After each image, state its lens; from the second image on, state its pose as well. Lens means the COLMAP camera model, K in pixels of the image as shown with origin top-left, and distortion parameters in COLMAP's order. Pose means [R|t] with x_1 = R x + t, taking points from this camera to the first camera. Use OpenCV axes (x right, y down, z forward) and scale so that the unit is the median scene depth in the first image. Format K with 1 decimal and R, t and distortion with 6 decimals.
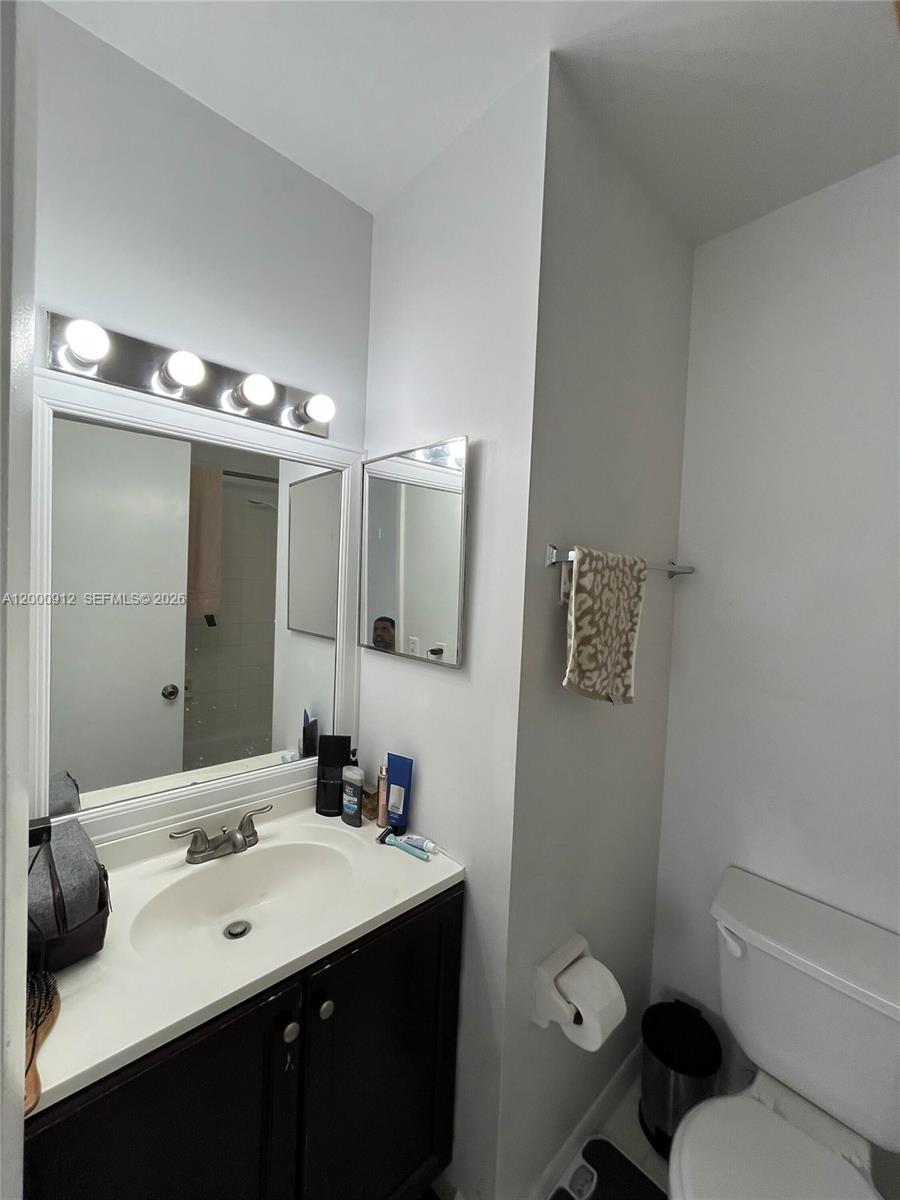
lens RADIAL K [[483.7, 0, 452.4], [0, 483.7, 598.2], [0, 0, 1]] dist [-0.003154, -0.000107]
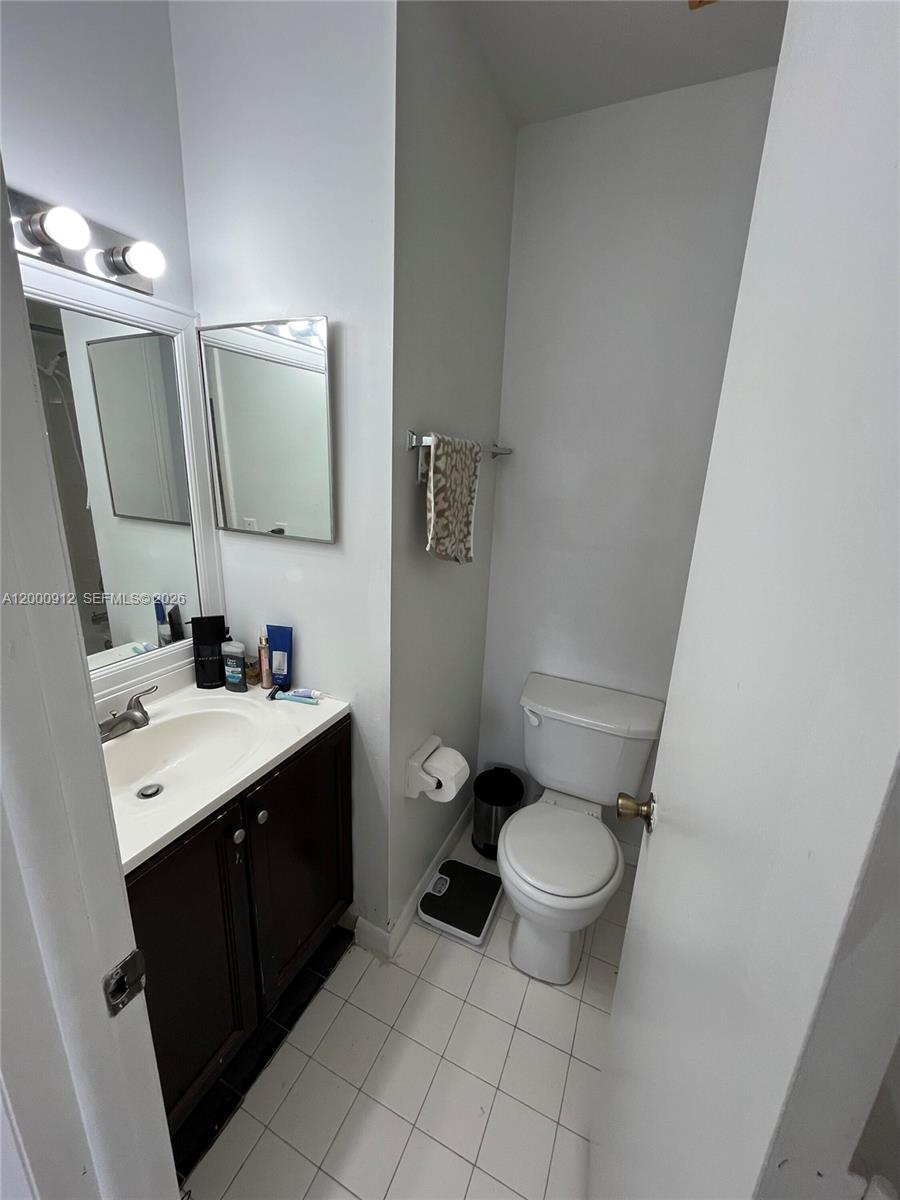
lens RADIAL K [[483.7, 0, 447.7], [0, 483.7, 599.5], [0, 0, 1]] dist [-0.003154, -0.000107]
pose [[0.924685, -0.105898, 0.365710, -0.164962], [0.012667, 0.968565, 0.248437, -0.004795], [-0.380523, -0.225093, 0.896959, -0.146110]]
